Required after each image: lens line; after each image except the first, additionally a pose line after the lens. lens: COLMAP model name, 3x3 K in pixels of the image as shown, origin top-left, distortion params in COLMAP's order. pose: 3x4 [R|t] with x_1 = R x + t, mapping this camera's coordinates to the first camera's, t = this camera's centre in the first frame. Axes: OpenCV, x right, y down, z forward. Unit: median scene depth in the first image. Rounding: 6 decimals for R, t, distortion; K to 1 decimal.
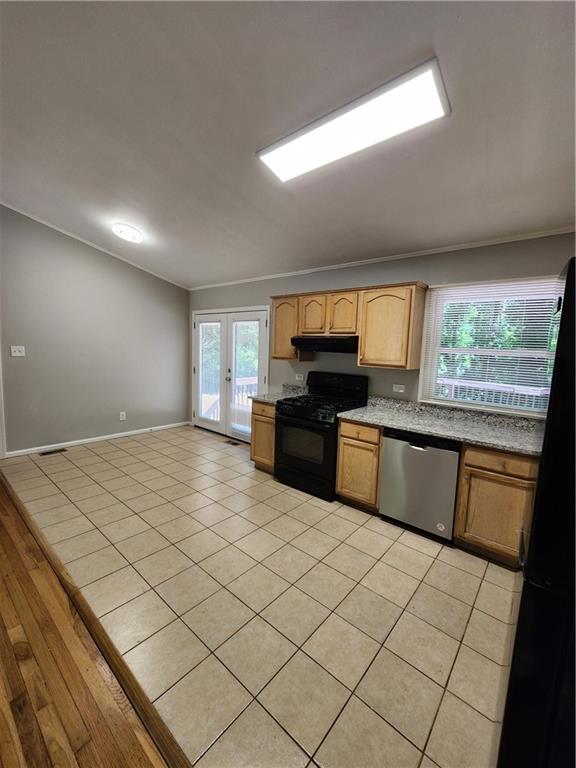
lens RADIAL K [[318.2, 0, 295.0], [0, 318.2, 379.0], [0, 0, 1]] dist [0.000722, 0.000685]
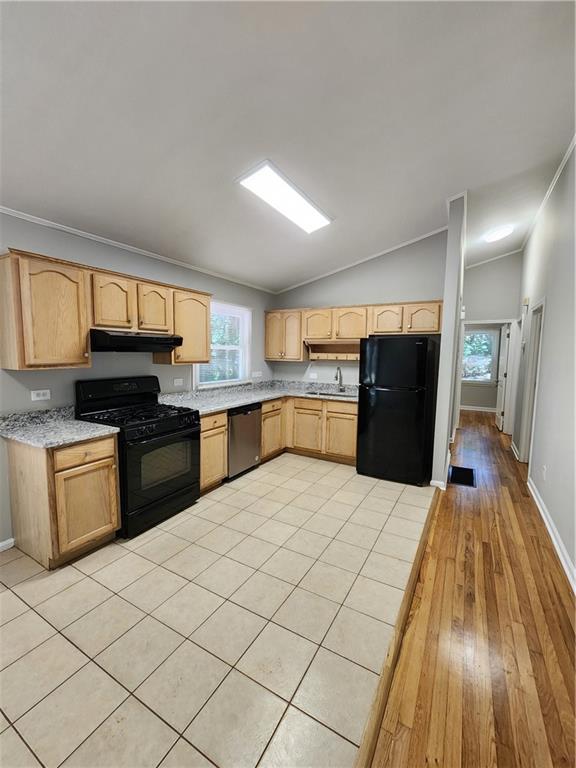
lens RADIAL K [[318.2, 0, 292.4], [0, 318.2, 382.0], [0, 0, 1]] dist [0.000722, 0.000685]
pose [[-0.179135, -0.132286, 0.974890, -0.870630], [0.078621, 0.985825, 0.148216, -0.110223], [-0.980678, 0.103197, -0.166195, 0.838796]]
